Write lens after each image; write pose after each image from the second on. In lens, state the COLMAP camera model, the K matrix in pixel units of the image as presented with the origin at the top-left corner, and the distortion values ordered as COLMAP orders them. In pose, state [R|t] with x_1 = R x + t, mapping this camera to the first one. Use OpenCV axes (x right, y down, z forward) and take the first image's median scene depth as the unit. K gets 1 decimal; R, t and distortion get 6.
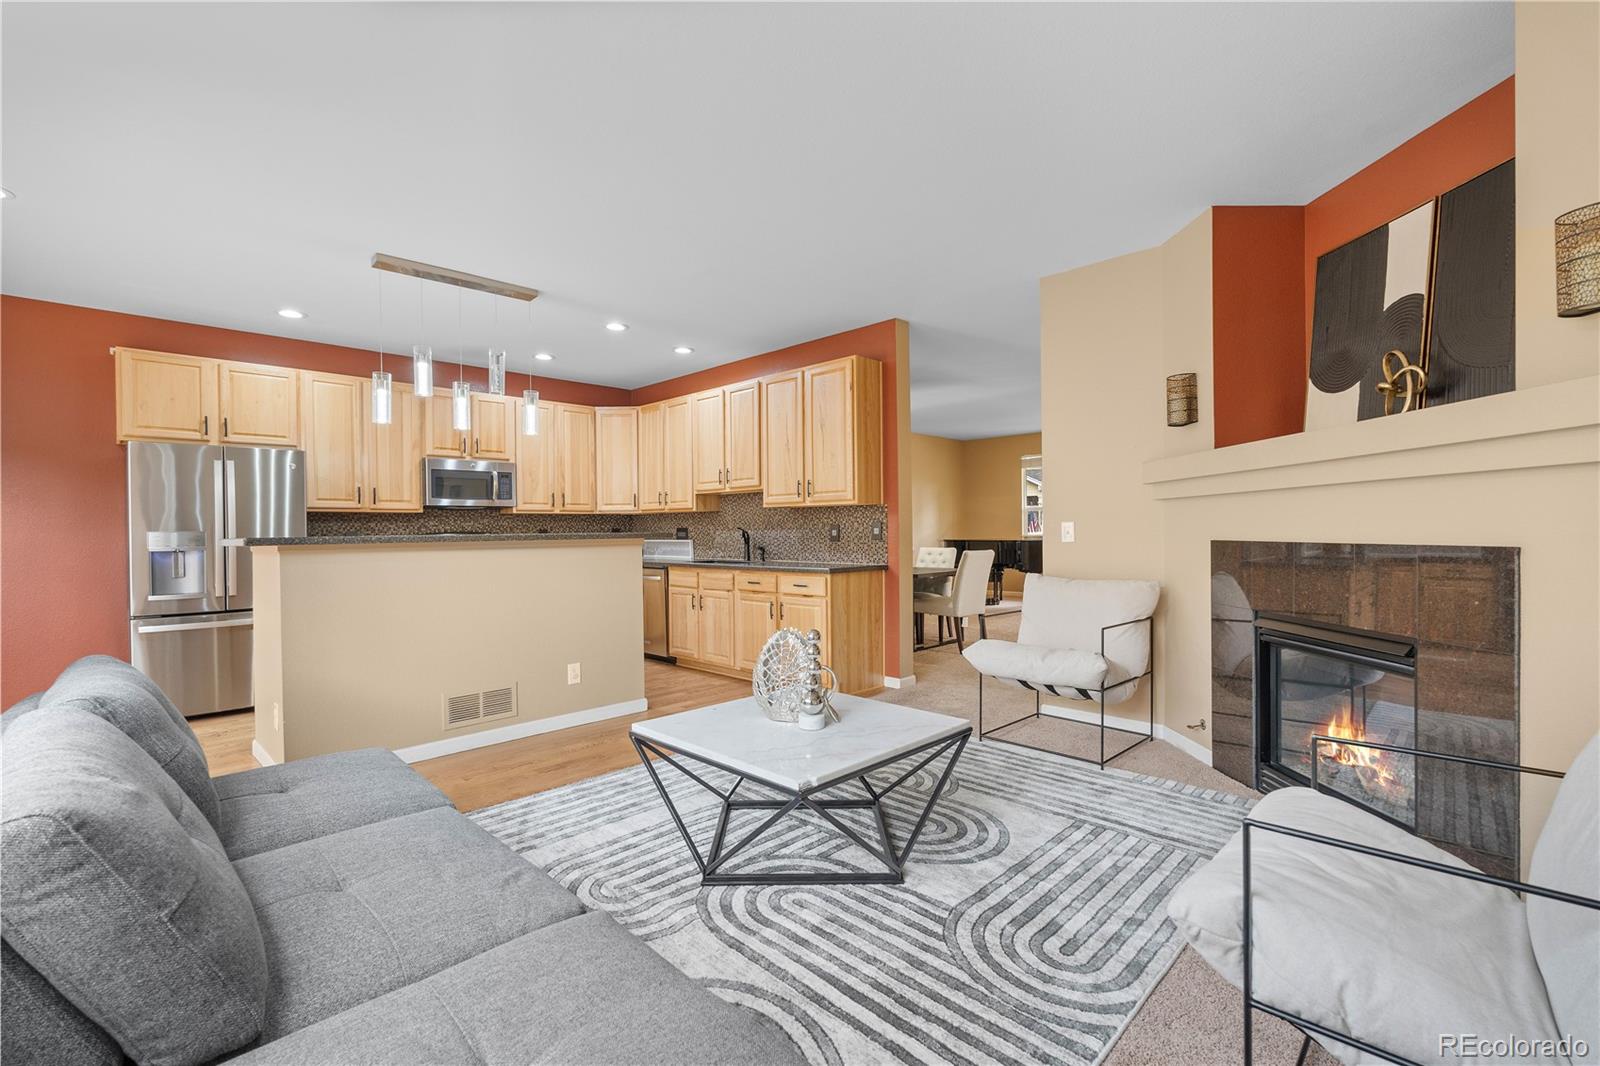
lens RADIAL K [[696.0, 0, 800.0], [0, 696.0, 533.0], [0, 0, 1]] dist [-0.005708, 0.001350]
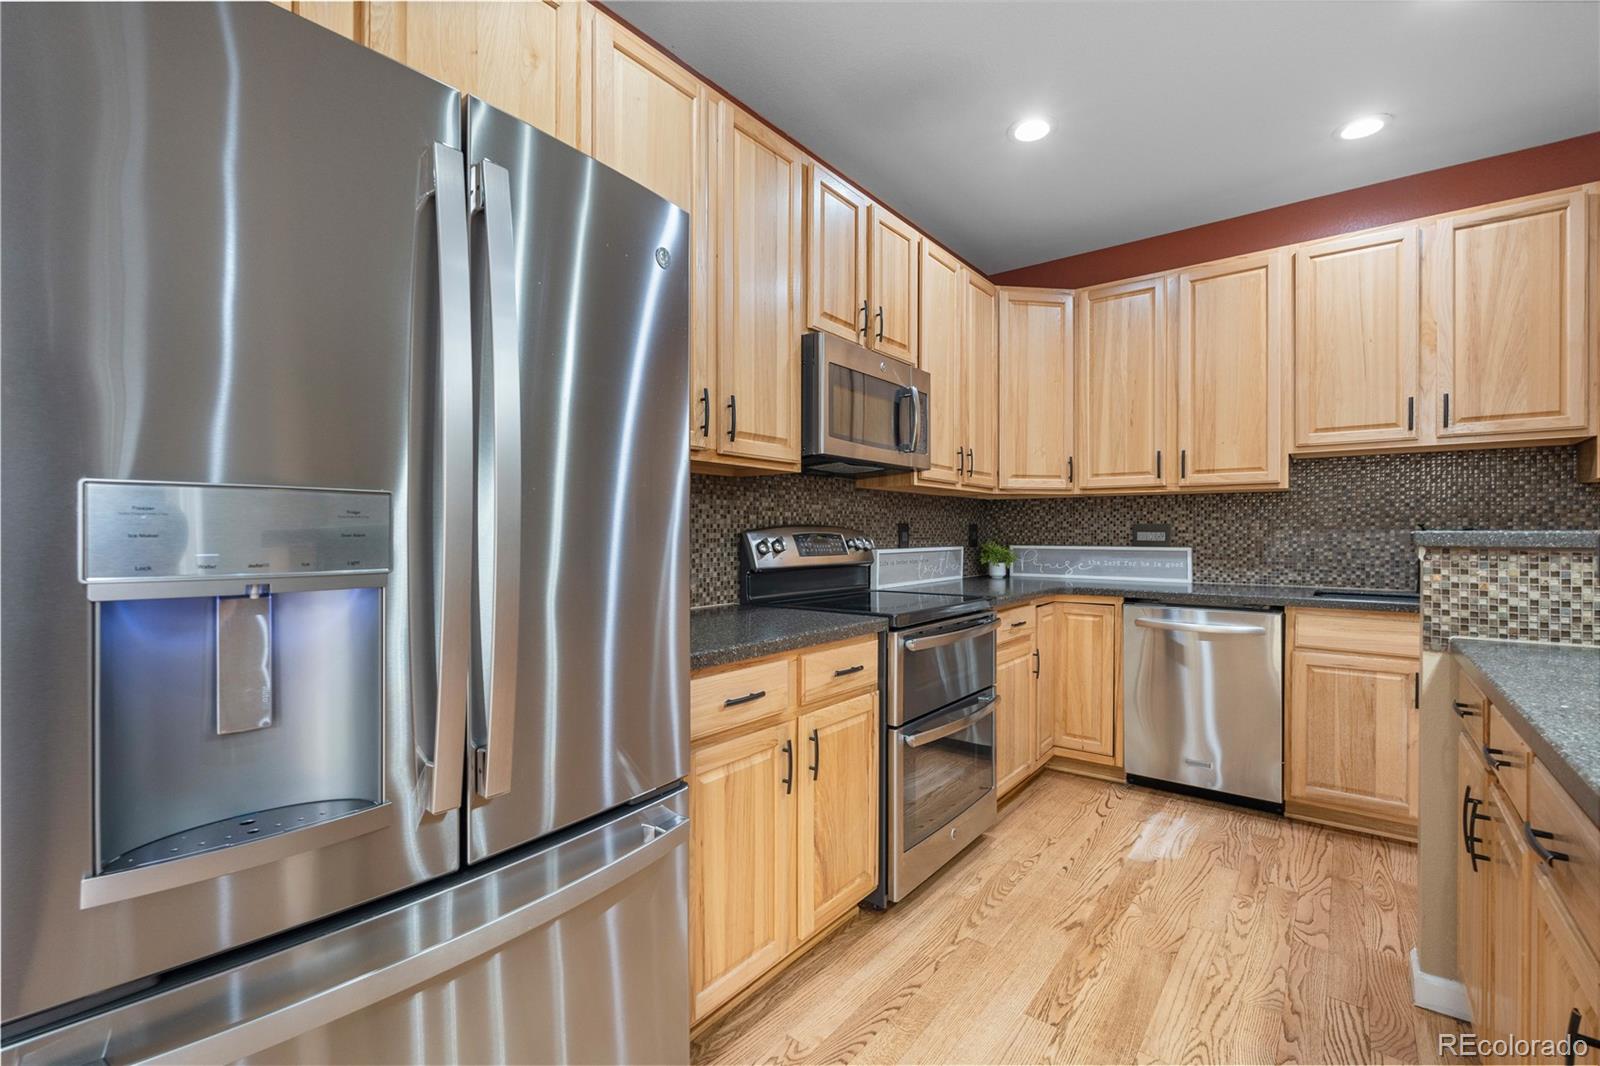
lens RADIAL K [[696.0, 0, 800.0], [0, 696.0, 533.0], [0, 0, 1]] dist [-0.005708, 0.001350]
pose [[0.993920, 0.012910, 0.109344, -0.595239], [-0.012301, 0.999905, -0.006246, 0.007268], [-0.109414, 0.004863, 0.993984, 0.617276]]
